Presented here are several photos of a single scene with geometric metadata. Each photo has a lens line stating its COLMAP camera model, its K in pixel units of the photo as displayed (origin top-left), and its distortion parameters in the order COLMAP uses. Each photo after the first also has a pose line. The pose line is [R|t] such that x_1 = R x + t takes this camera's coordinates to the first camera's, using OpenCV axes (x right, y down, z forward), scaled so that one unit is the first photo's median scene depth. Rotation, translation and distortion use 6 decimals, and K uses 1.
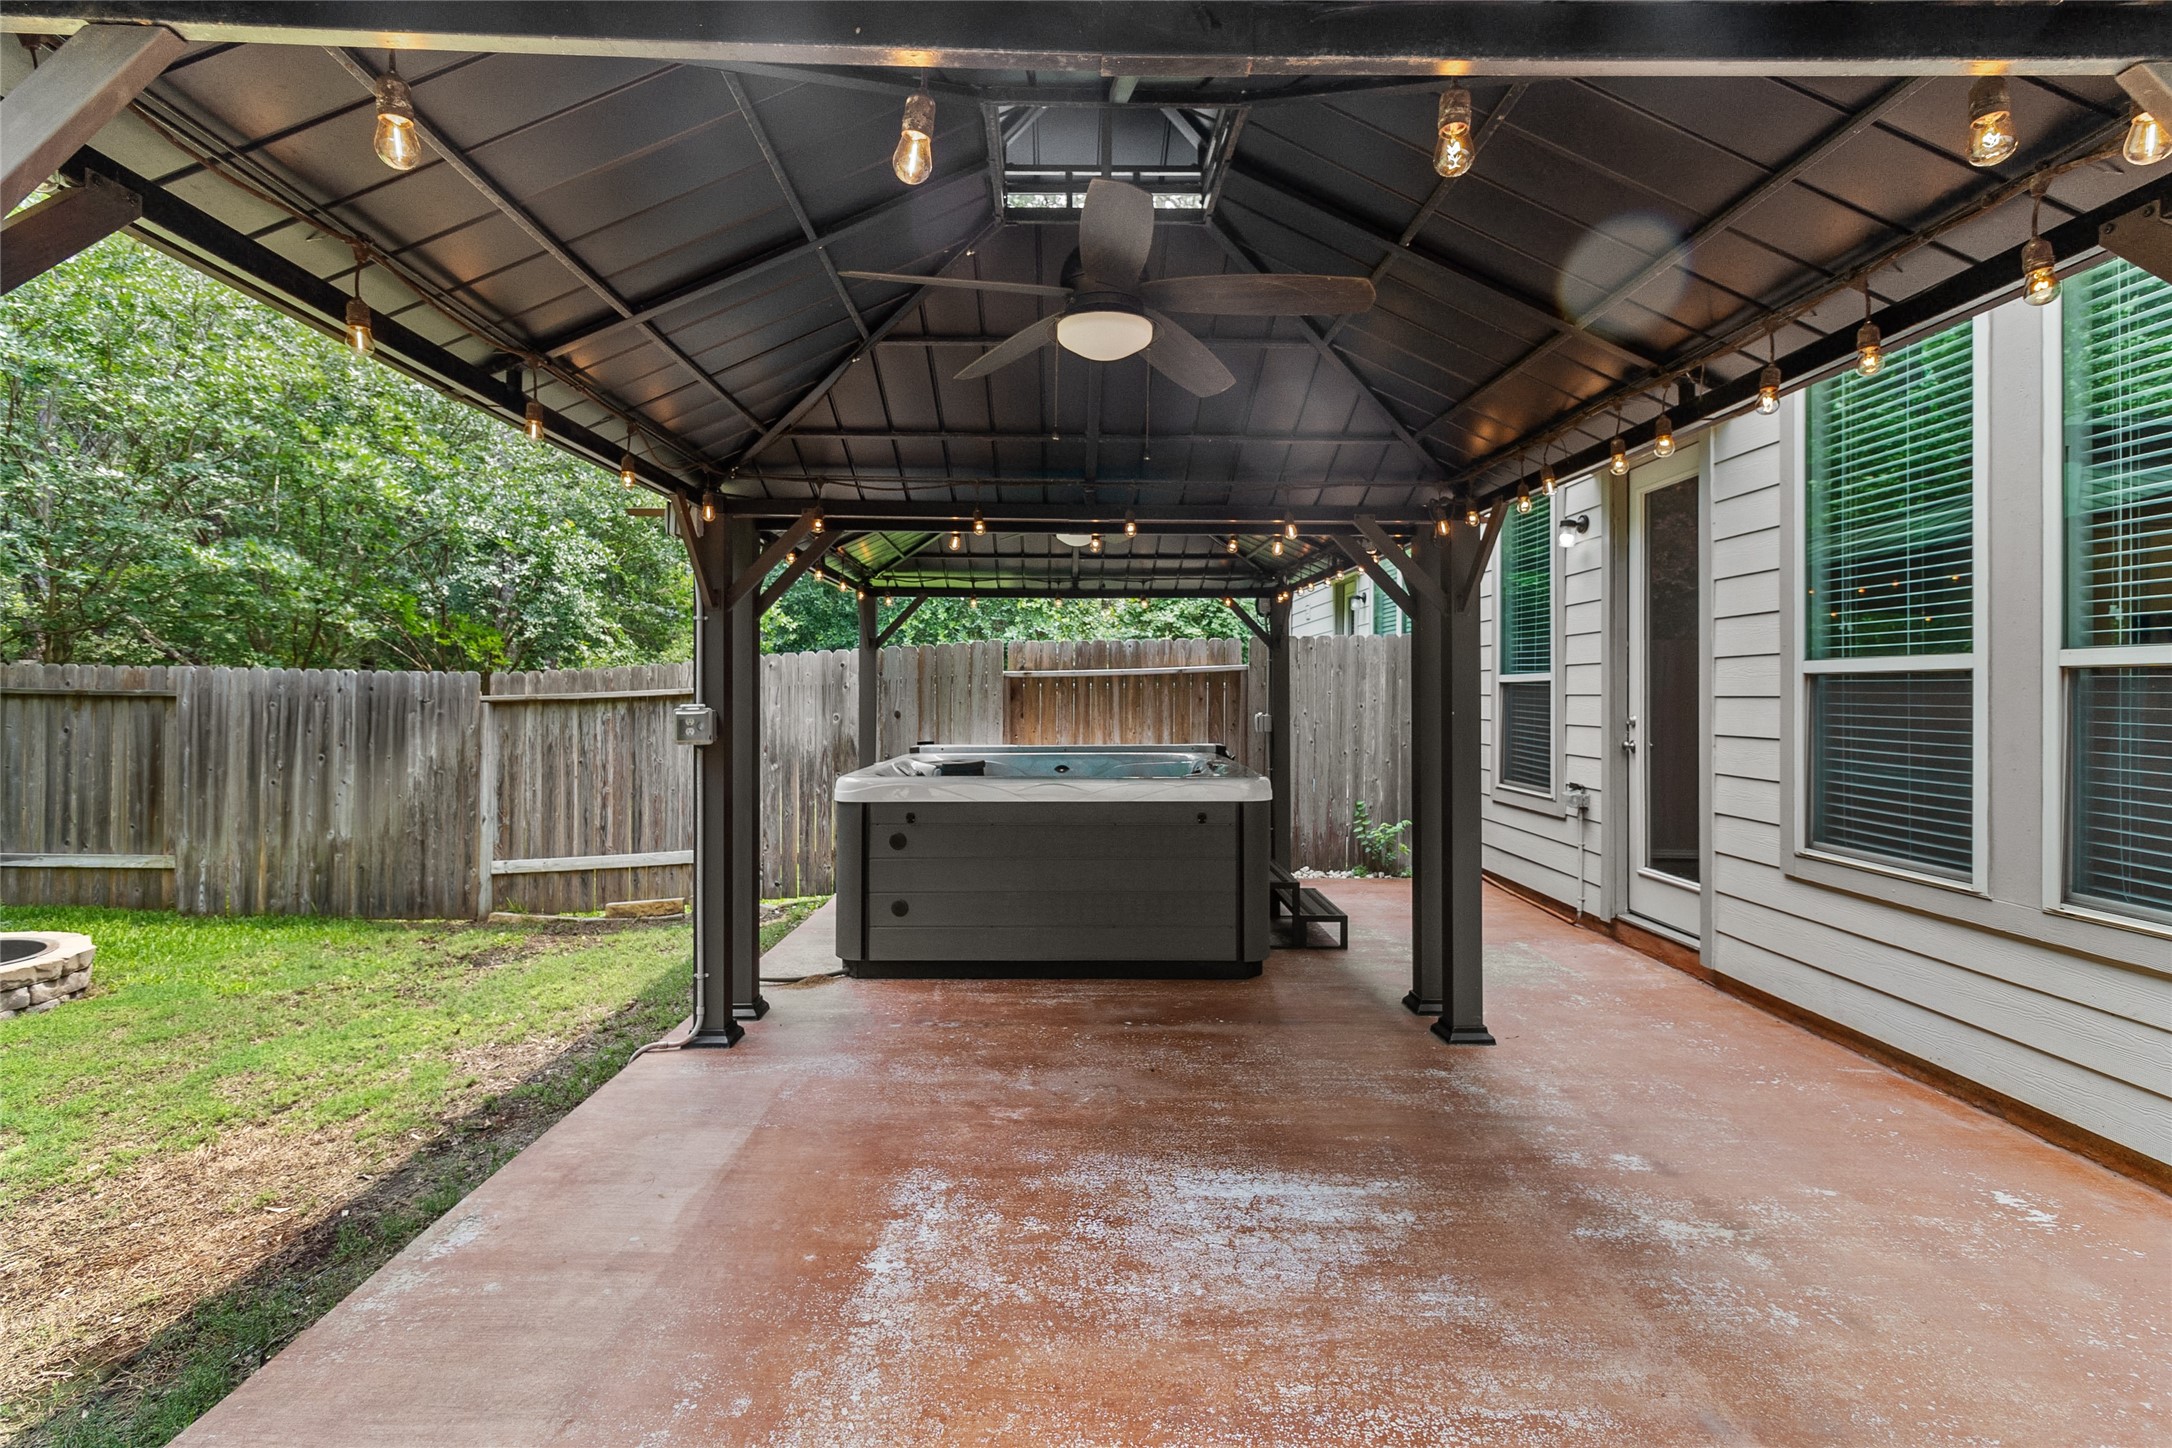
lens RADIAL K [[1011.2, 0, 1086.9], [0, 1011.2, 702.4], [0, 0, 1]] dist [0.001574, -0.000425]
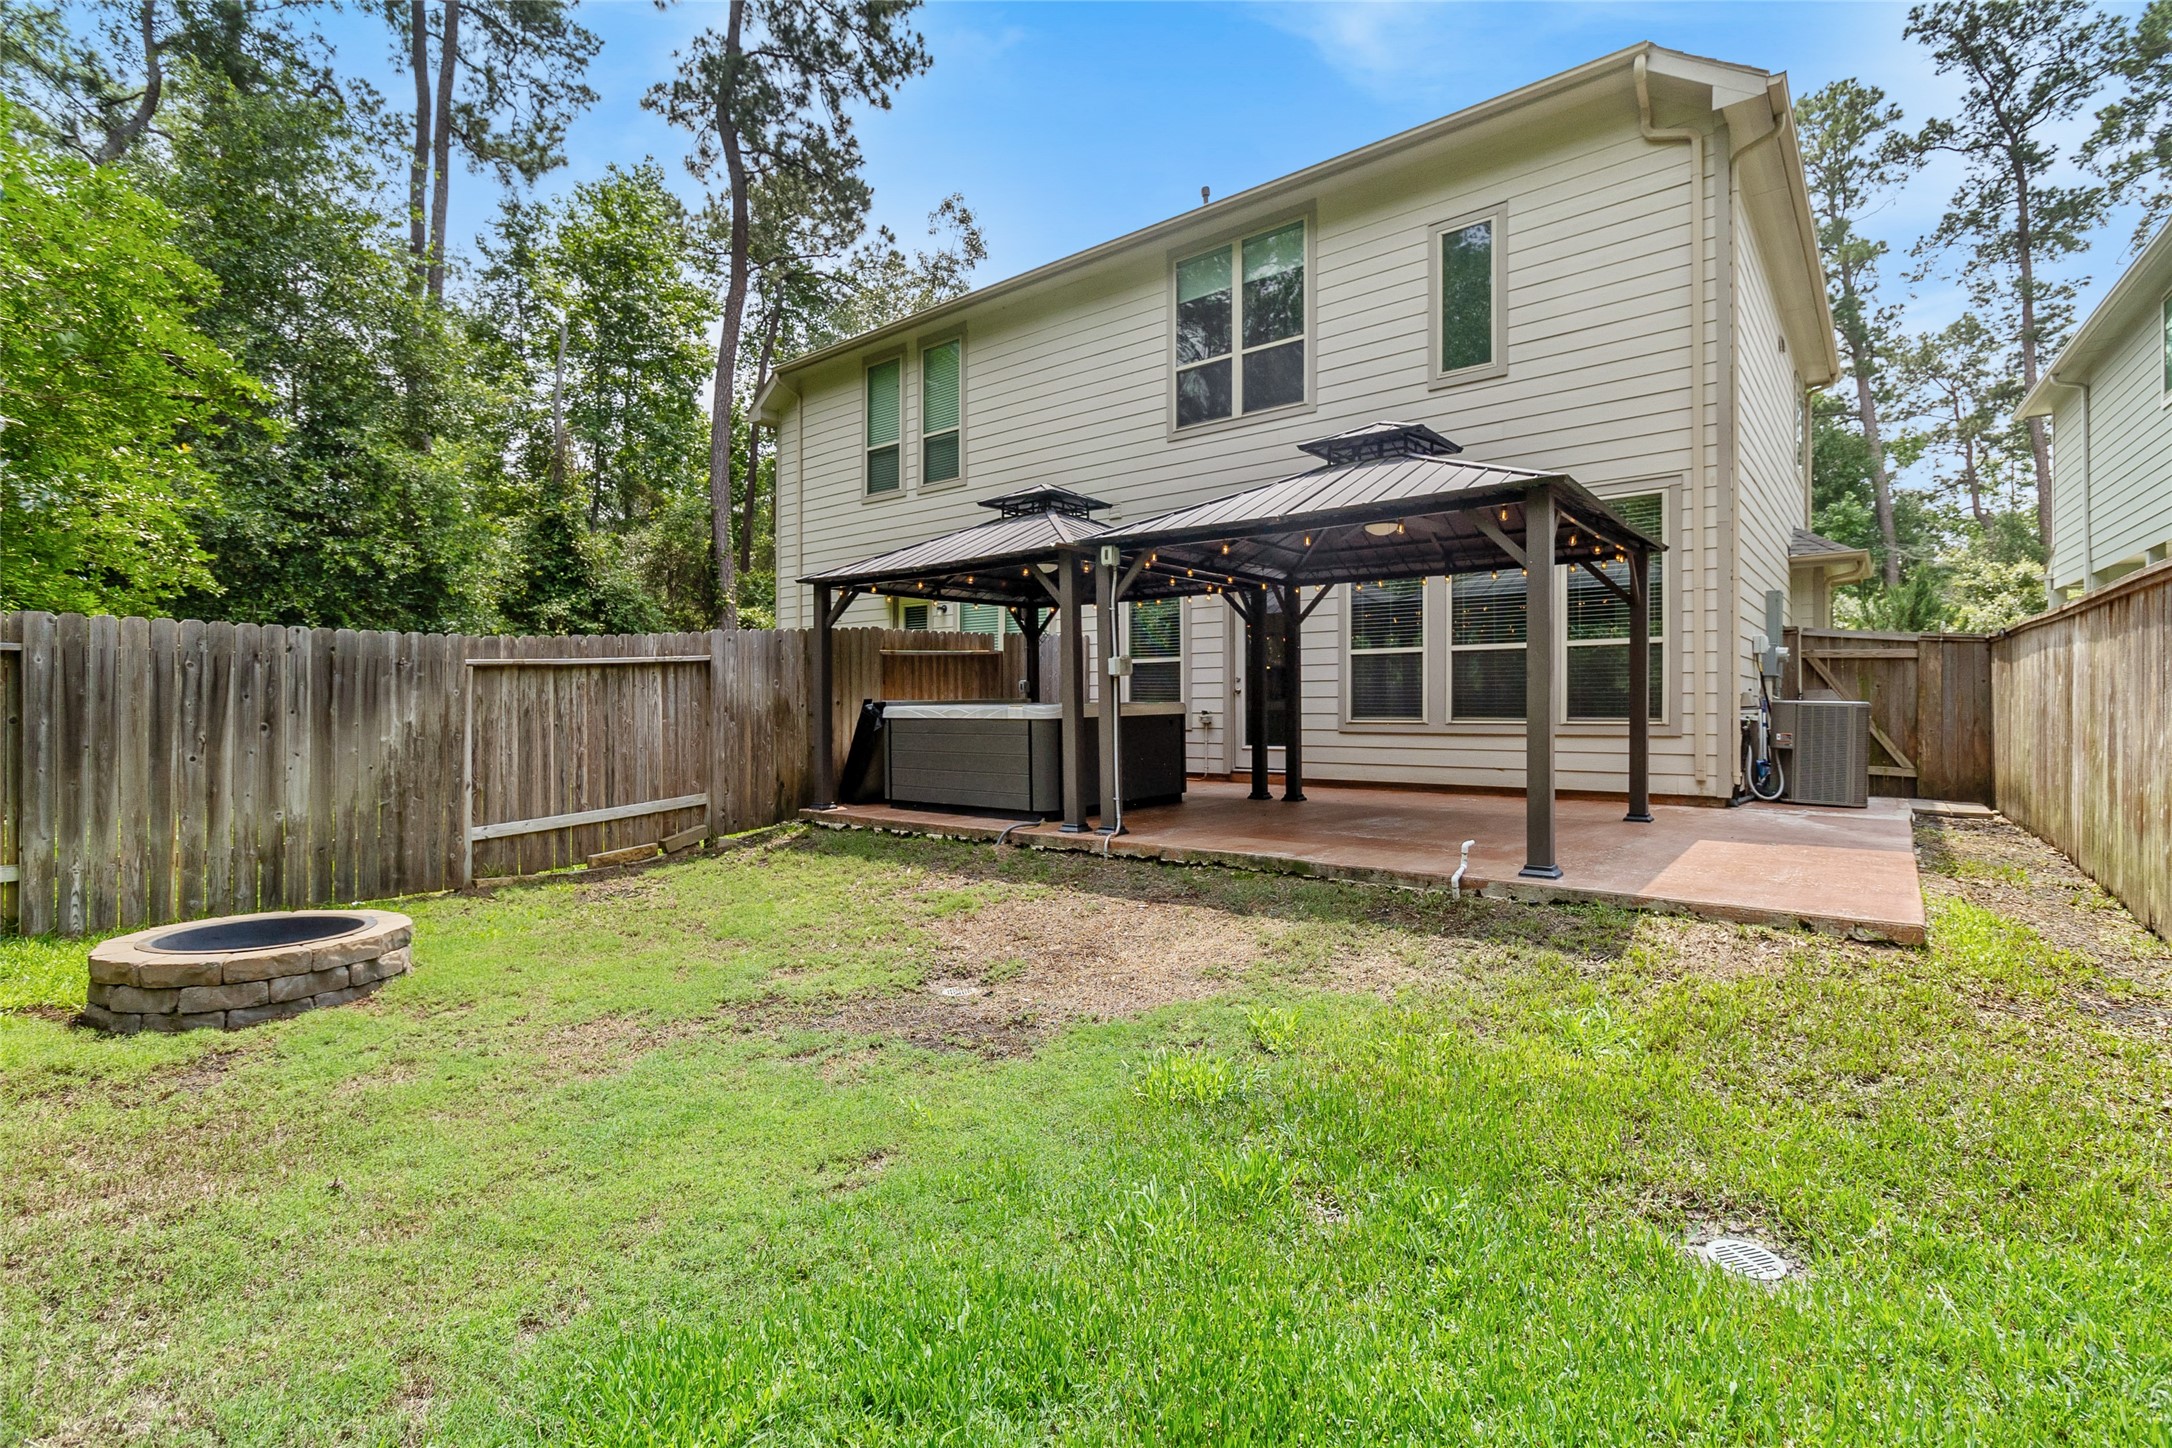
lens RADIAL K [[1011.2, 0, 1086.9], [0, 1011.2, 702.4], [0, 0, 1]] dist [0.001574, -0.000425]
pose [[0.640234, -0.011309, 0.768097, -0.970135], [0.018114, 0.999836, -0.000377, 0.046611], [-0.767967, 0.014154, 0.640333, -0.094217]]
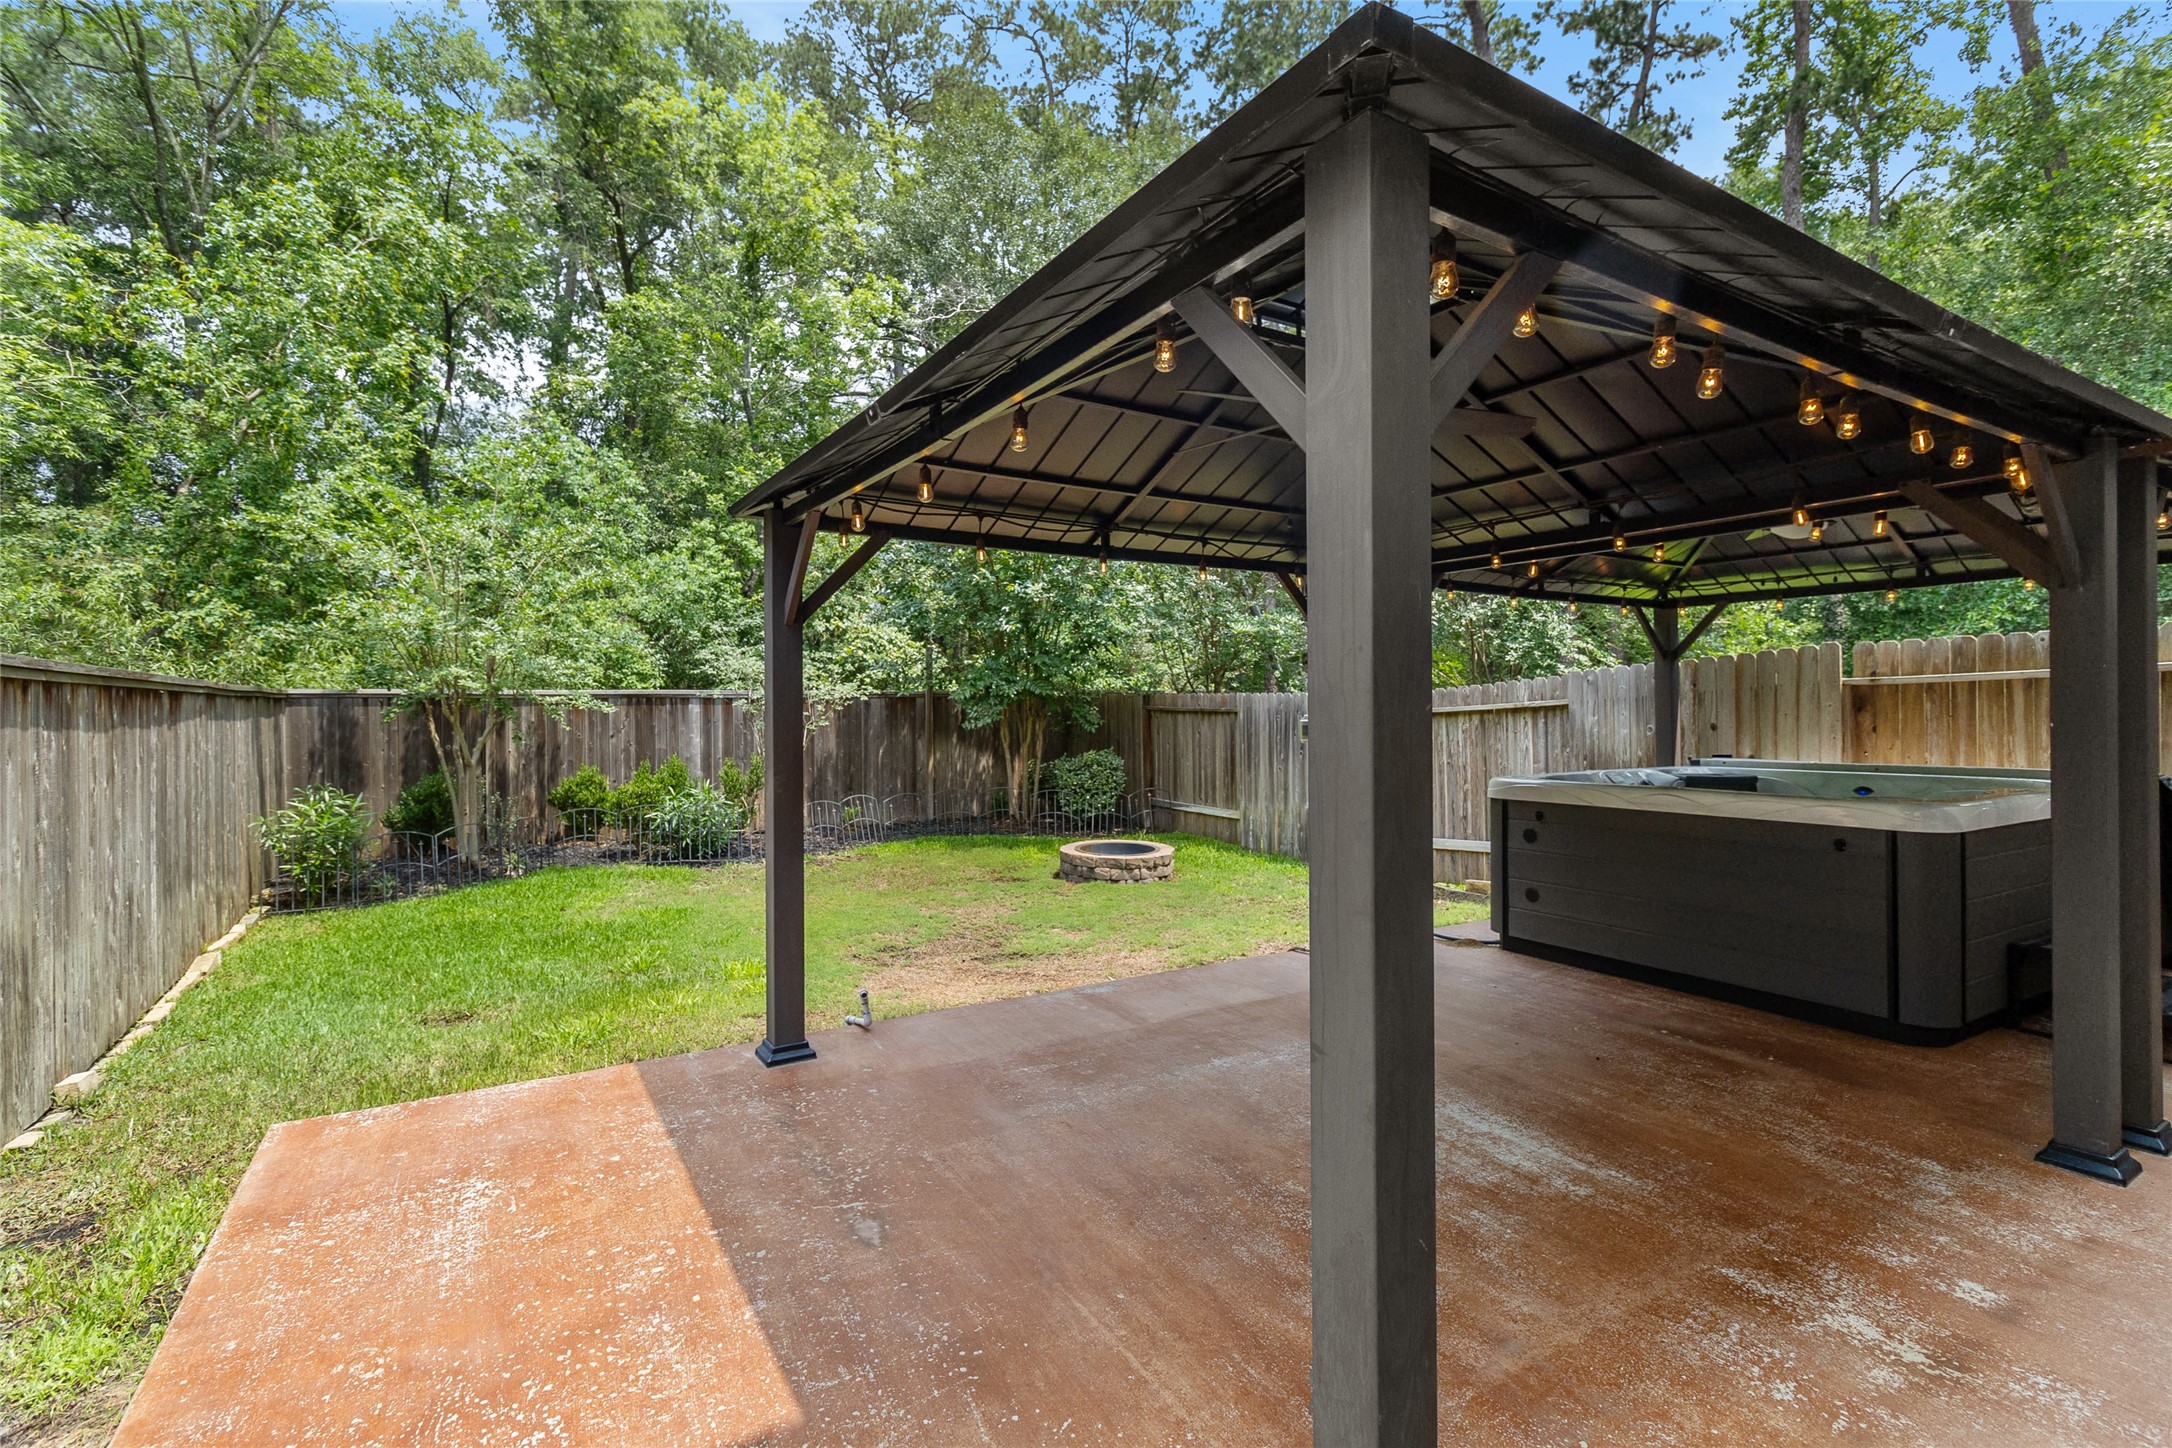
lens RADIAL K [[993.2, 0, 1094.8], [0, 993.2, 710.1], [0, 0, 1]] dist [-0.001558, -0.000203]
pose [[0.506692, -0.006013, -0.862106, 0.335310], [-0.001745, 0.999966, -0.008000, 0.004775], [0.862125, 0.005558, 0.506665, 0.010325]]
